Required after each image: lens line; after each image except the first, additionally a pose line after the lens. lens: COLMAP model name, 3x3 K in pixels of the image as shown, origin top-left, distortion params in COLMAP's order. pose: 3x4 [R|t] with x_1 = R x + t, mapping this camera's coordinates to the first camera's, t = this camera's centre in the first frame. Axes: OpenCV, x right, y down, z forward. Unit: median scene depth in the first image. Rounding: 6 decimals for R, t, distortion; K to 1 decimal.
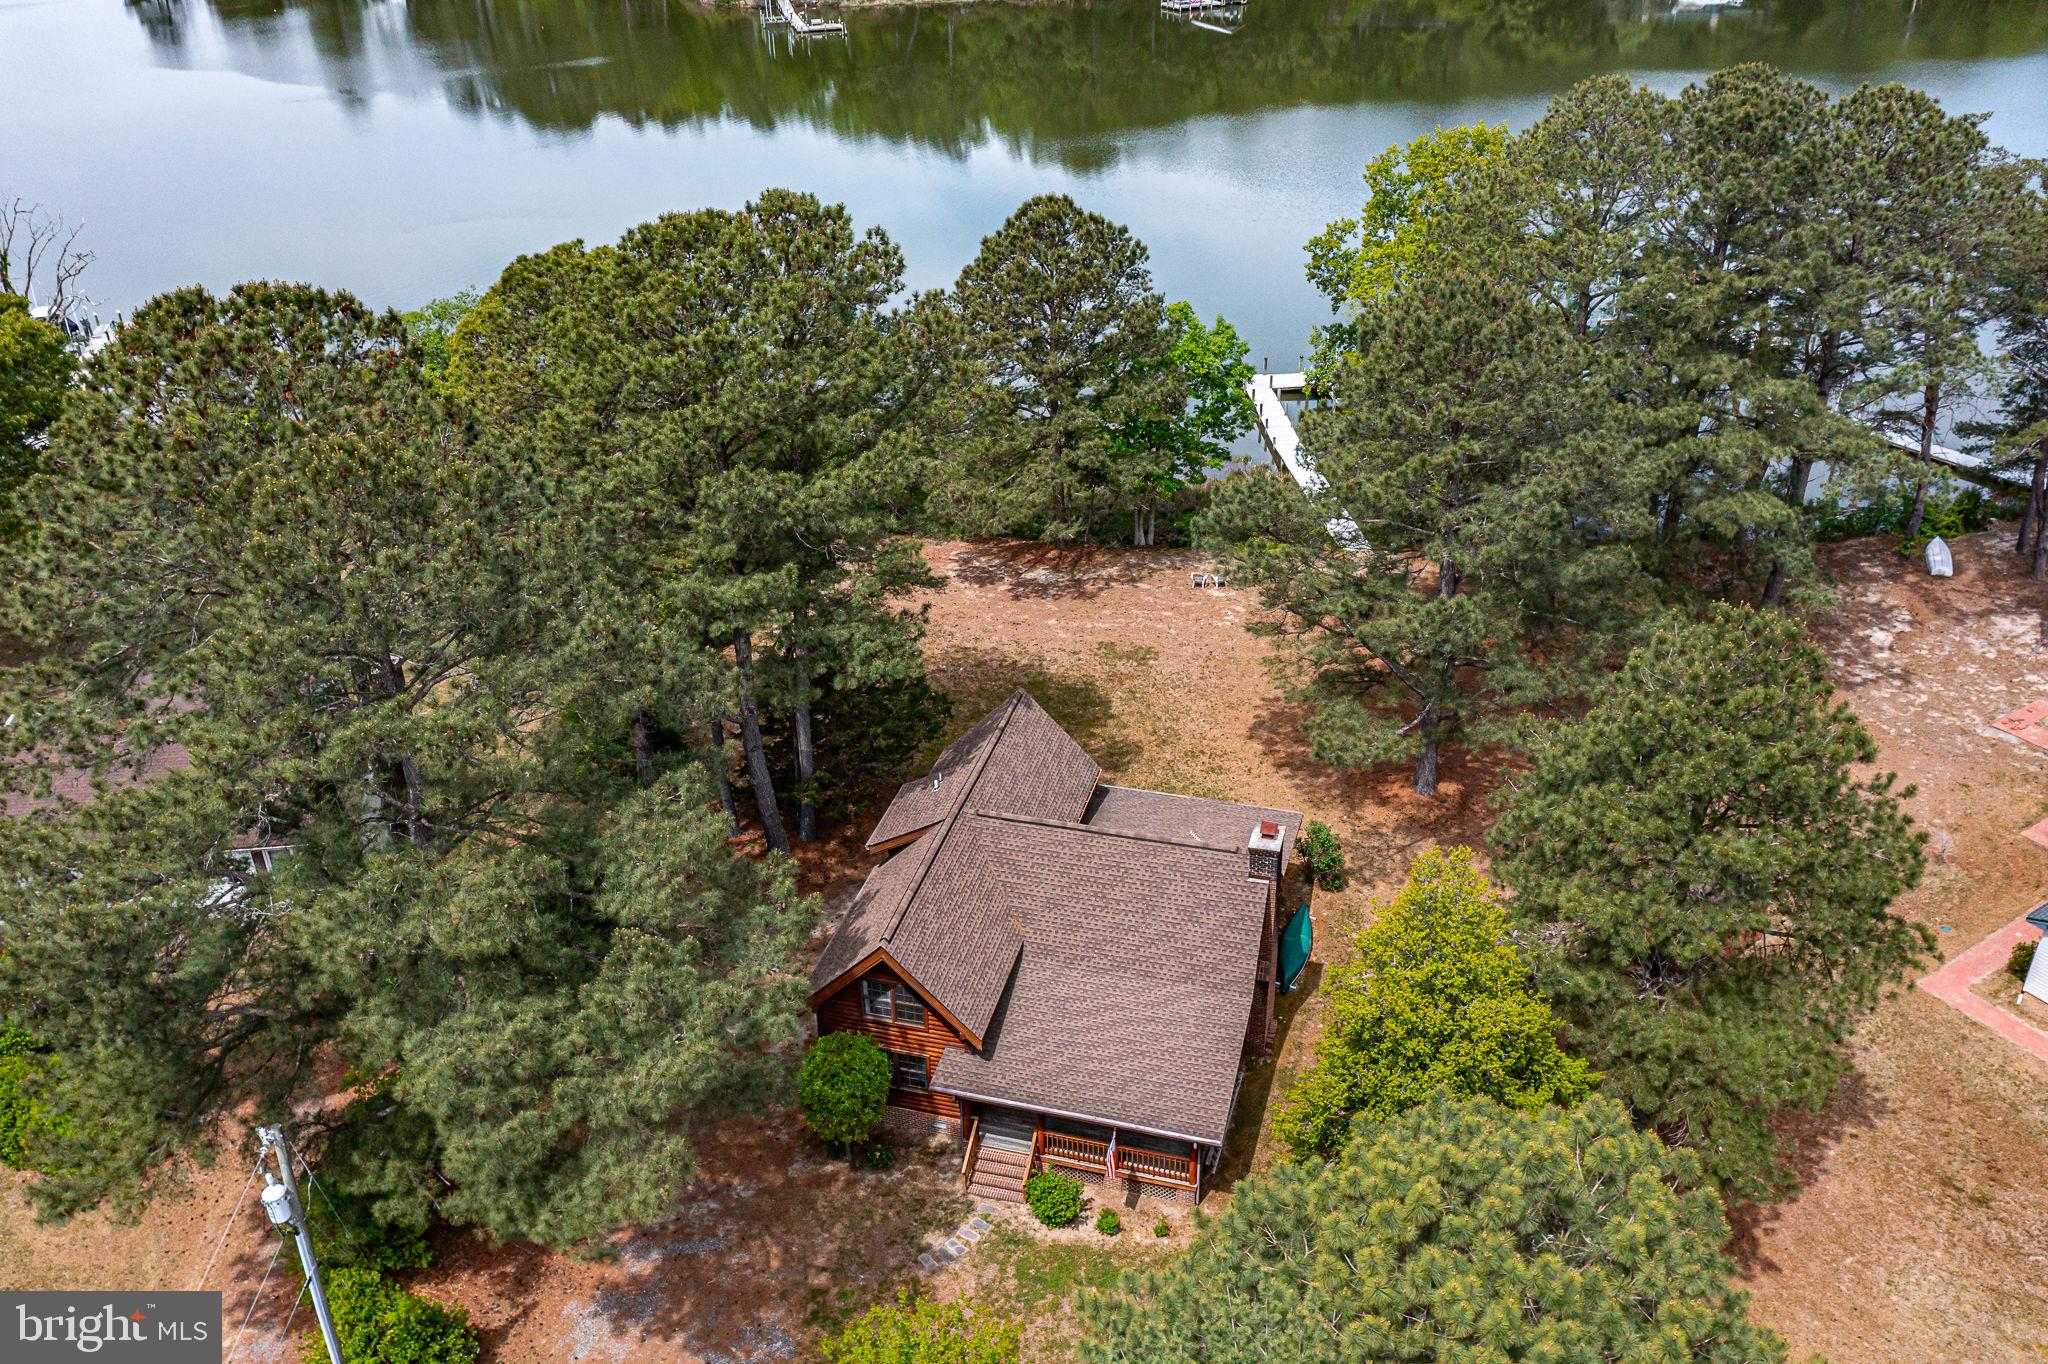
lens RADIAL K [[1635.8, 0, 1024.2], [0, 1635.8, 679.5], [0, 0, 1]] dist [-0.019857, 0.016812]
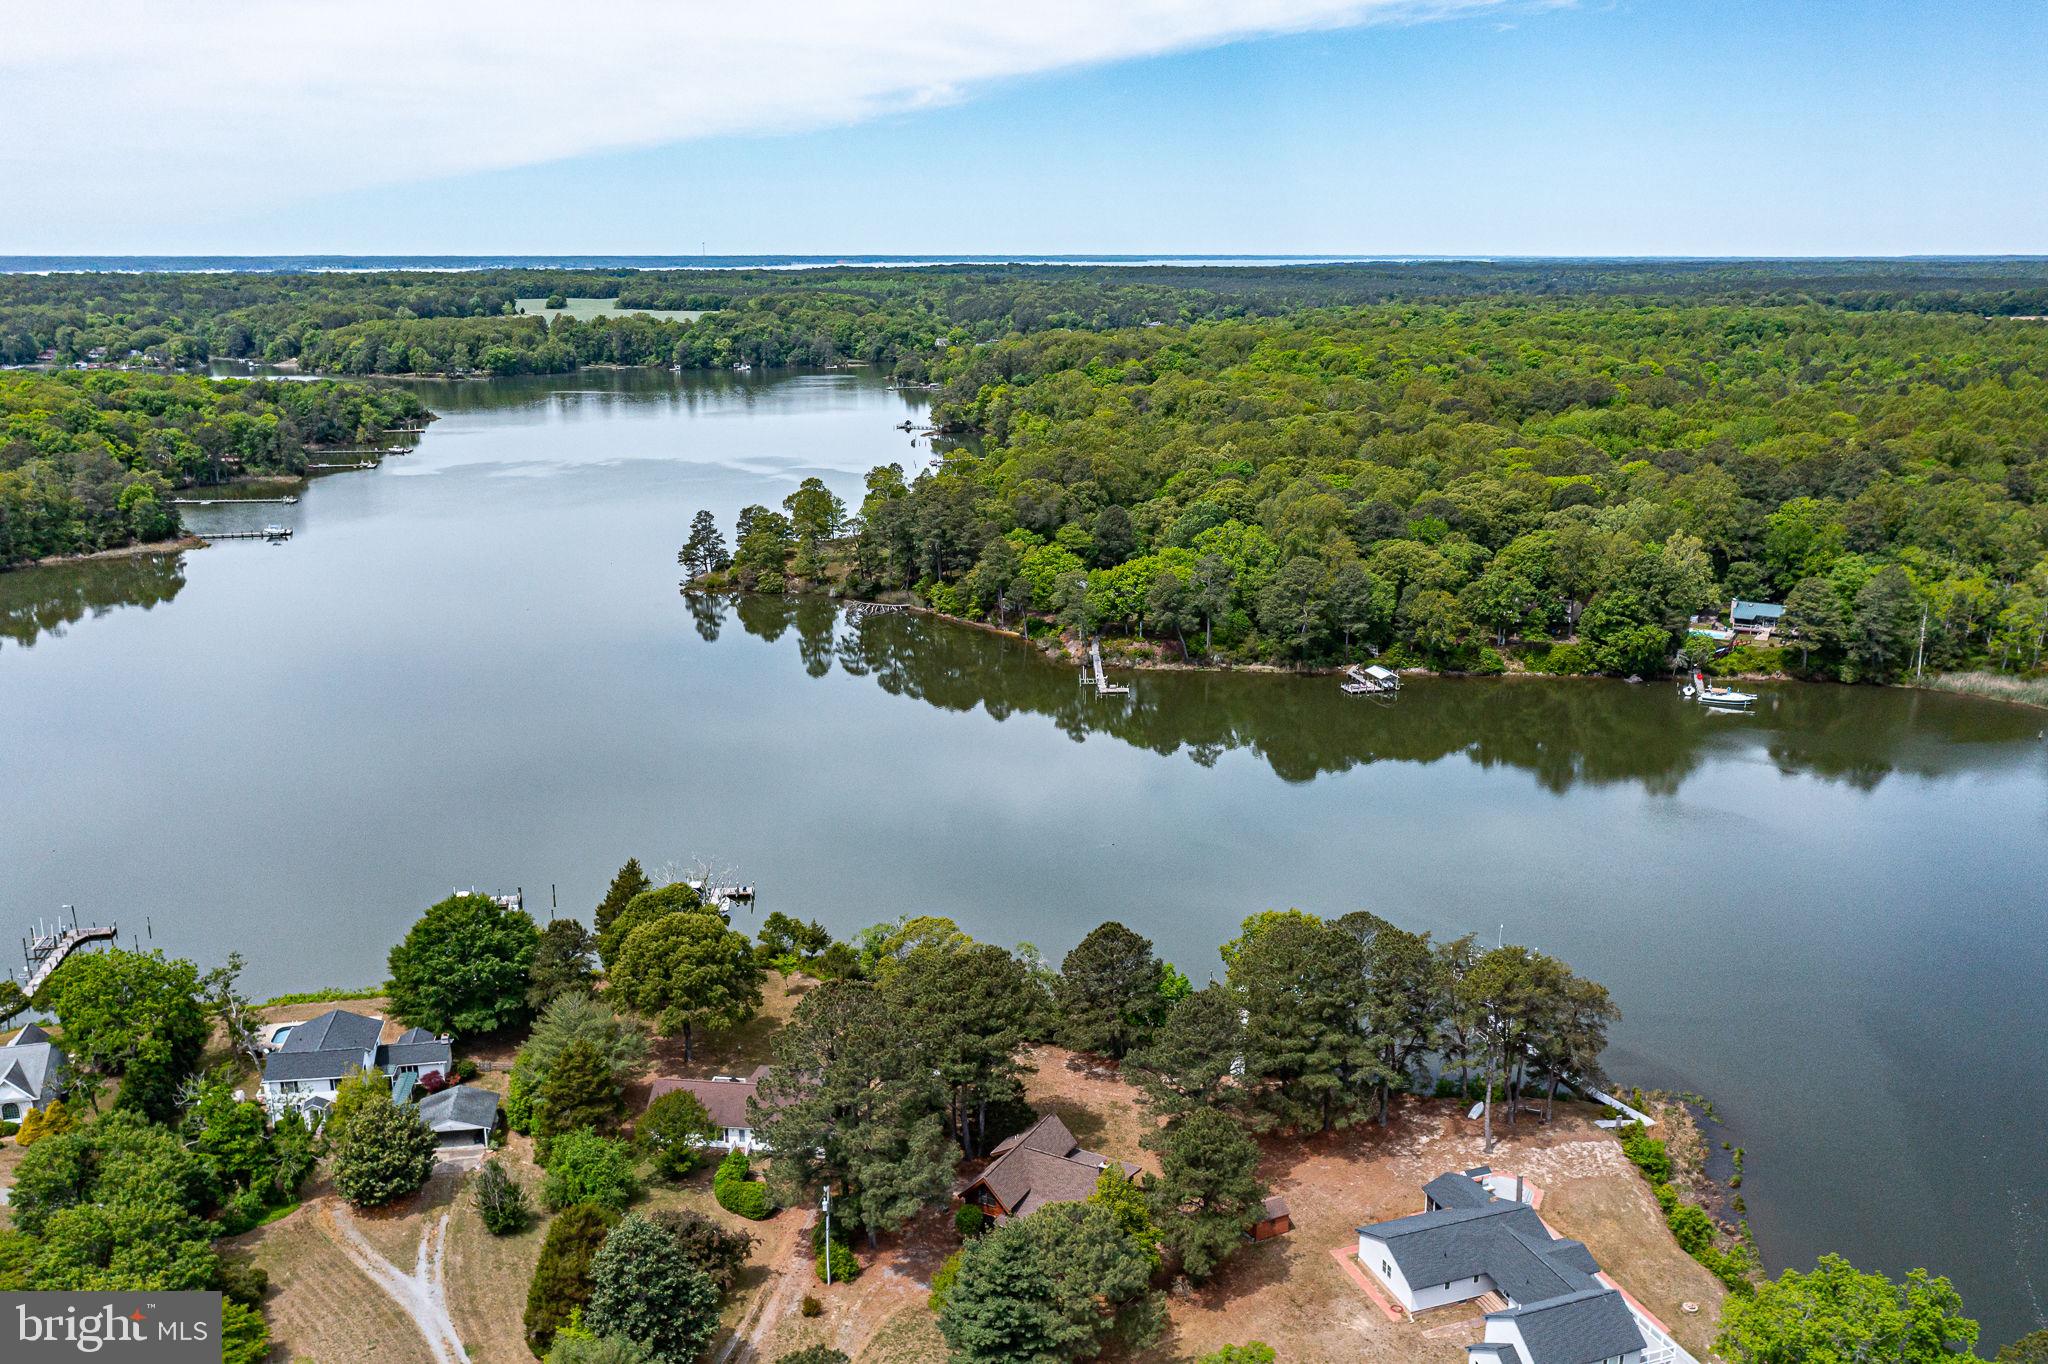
lens RADIAL K [[1635.8, 0, 1037.5], [0, 1635.8, 699.0], [0, 0, 1]] dist [-0.019857, 0.016812]
pose [[0.974726, 0.077482, -0.209536, 0.682680], [-0.128900, 0.961114, -0.244222, 0.018029], [0.182465, 0.265058, 0.946811, -2.574854]]
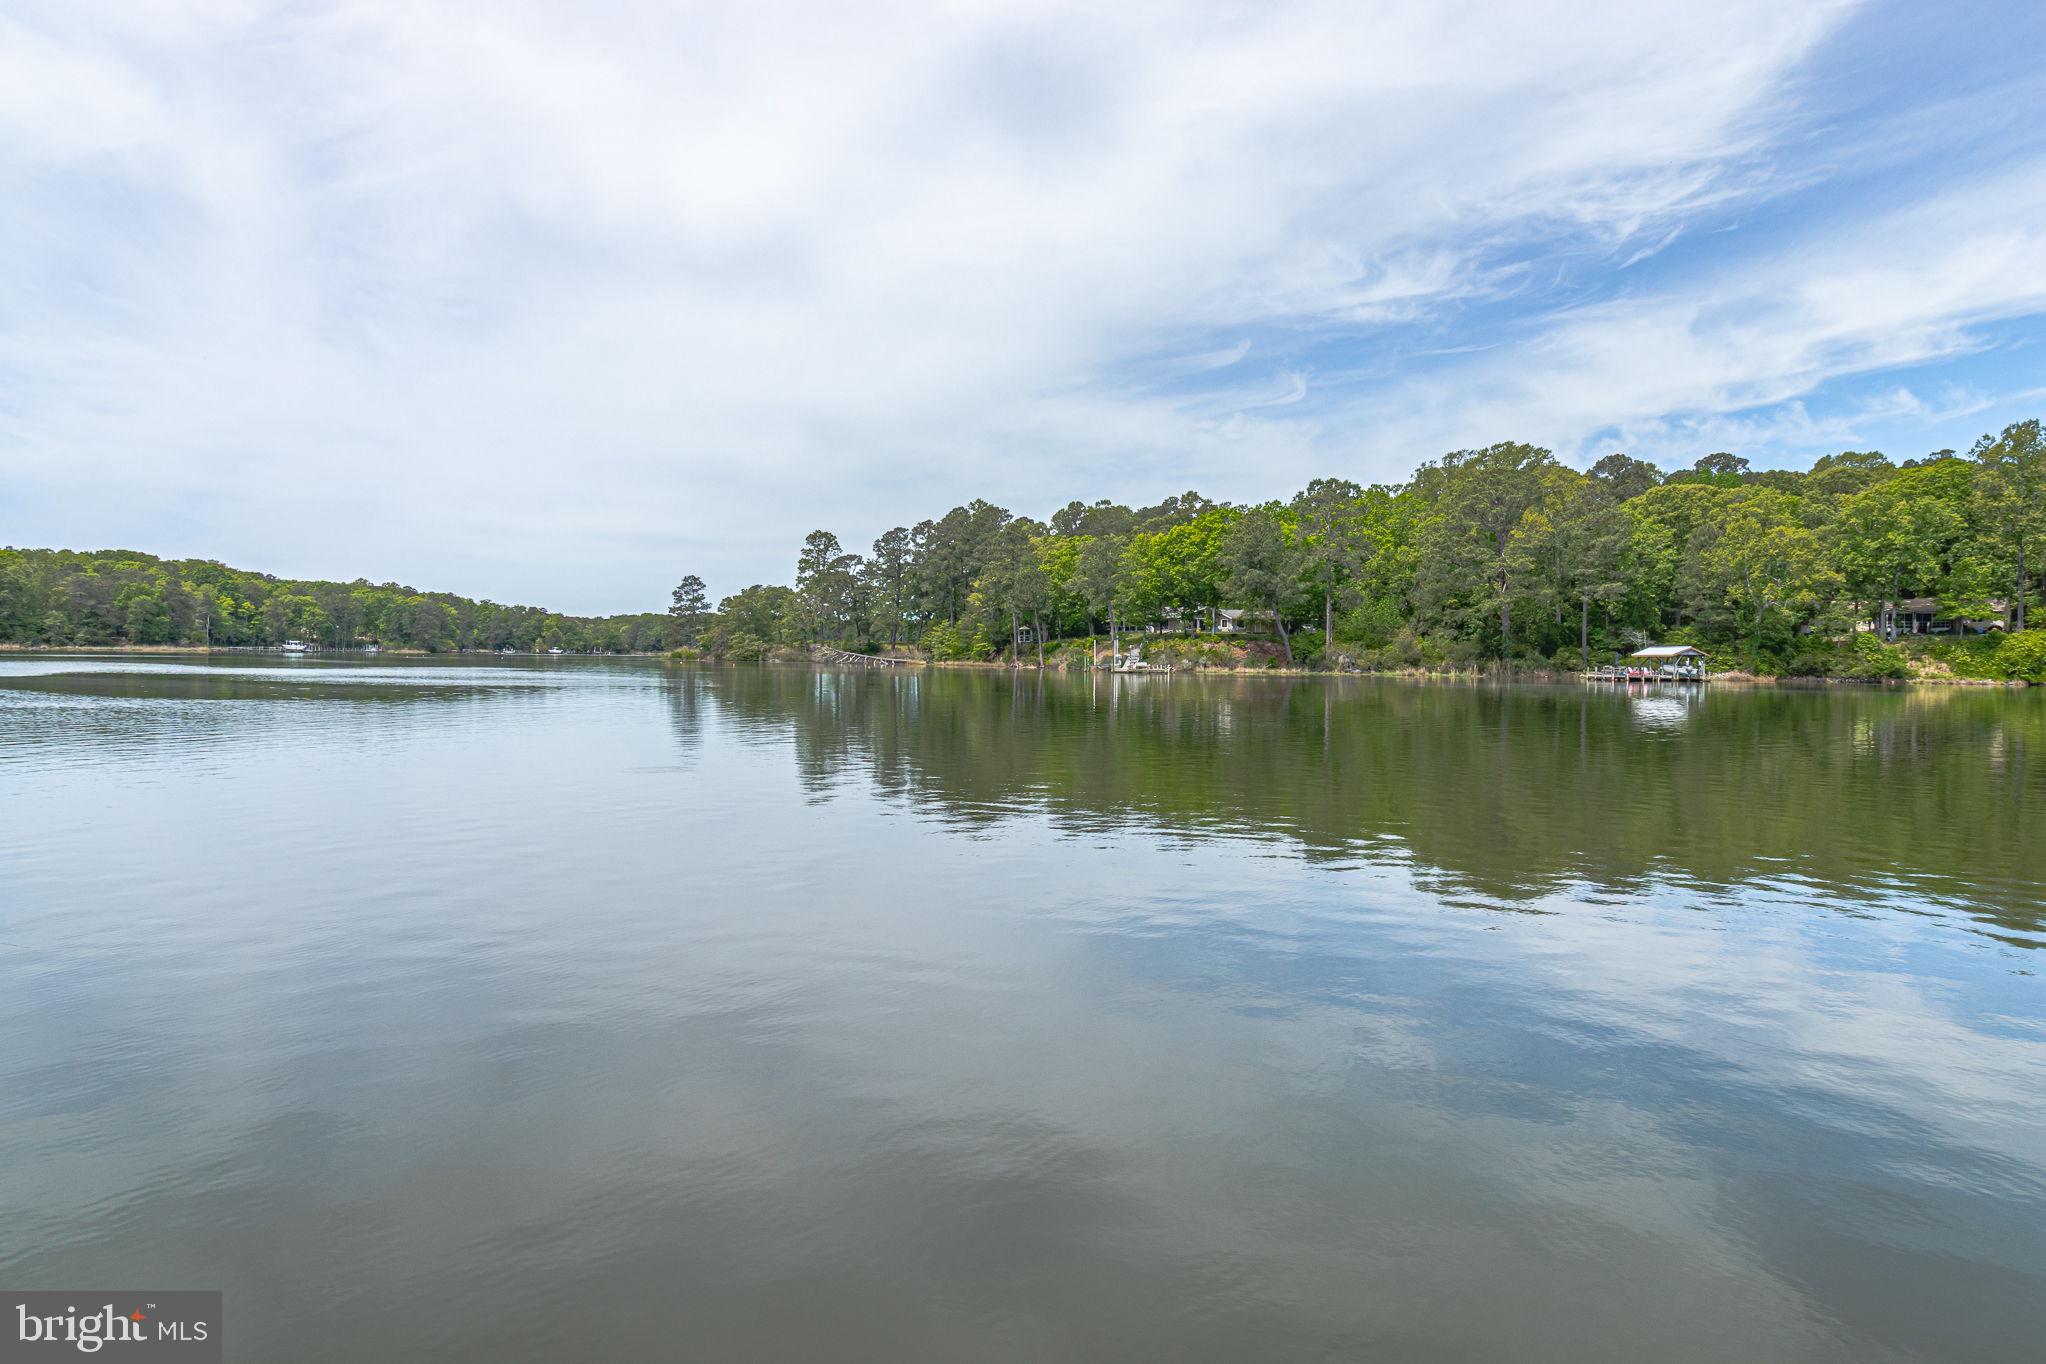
lens RADIAL K [[1295.7, 0, 1005.7], [0, 1295.7, 652.5], [0, 0, 1]] dist [0.003368, -0.000932]
pose [[0.923993, 0.029131, -0.381298, 0.331647], [-0.215839, 0.862819, -0.457118, -0.425905], [0.315675, 0.504673, 0.803527, 2.221396]]
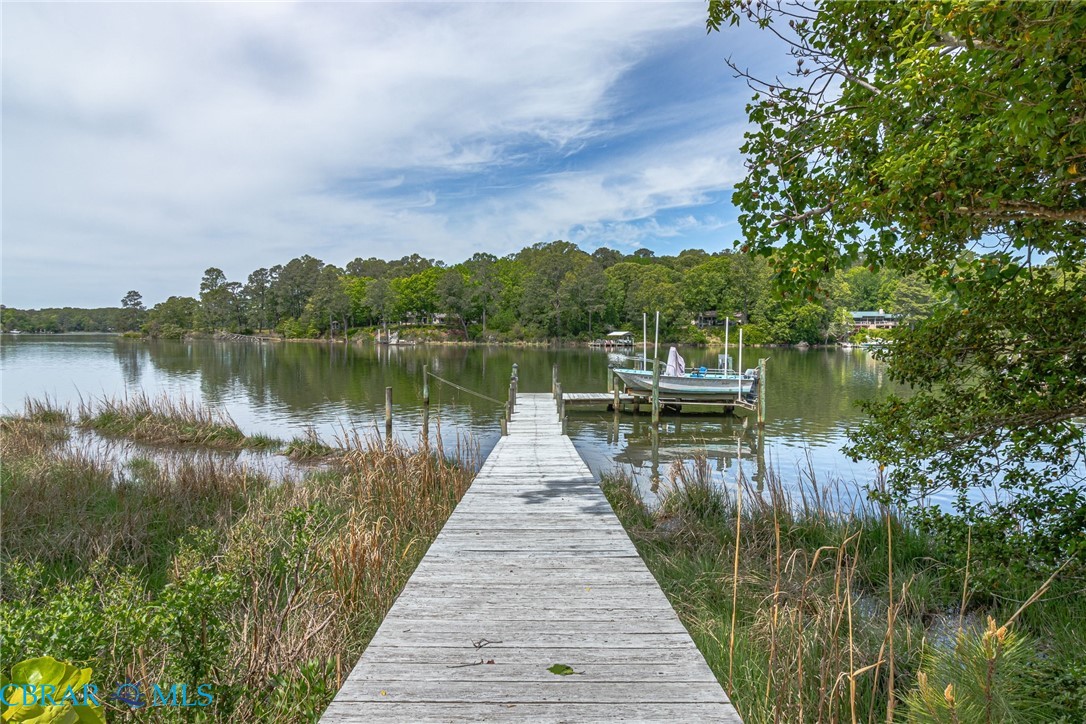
lens RADIAL K [[673.2, 0, 542.2], [0, 673.2, 349.1], [0, 0, 1]] dist [0.001092, -0.004456]
pose [[0.998368, 0.026847, -0.050406, 0.357902], [-0.047720, 0.877048, -0.478027, -0.195387], [0.031375, 0.479652, 0.876898, 1.770300]]
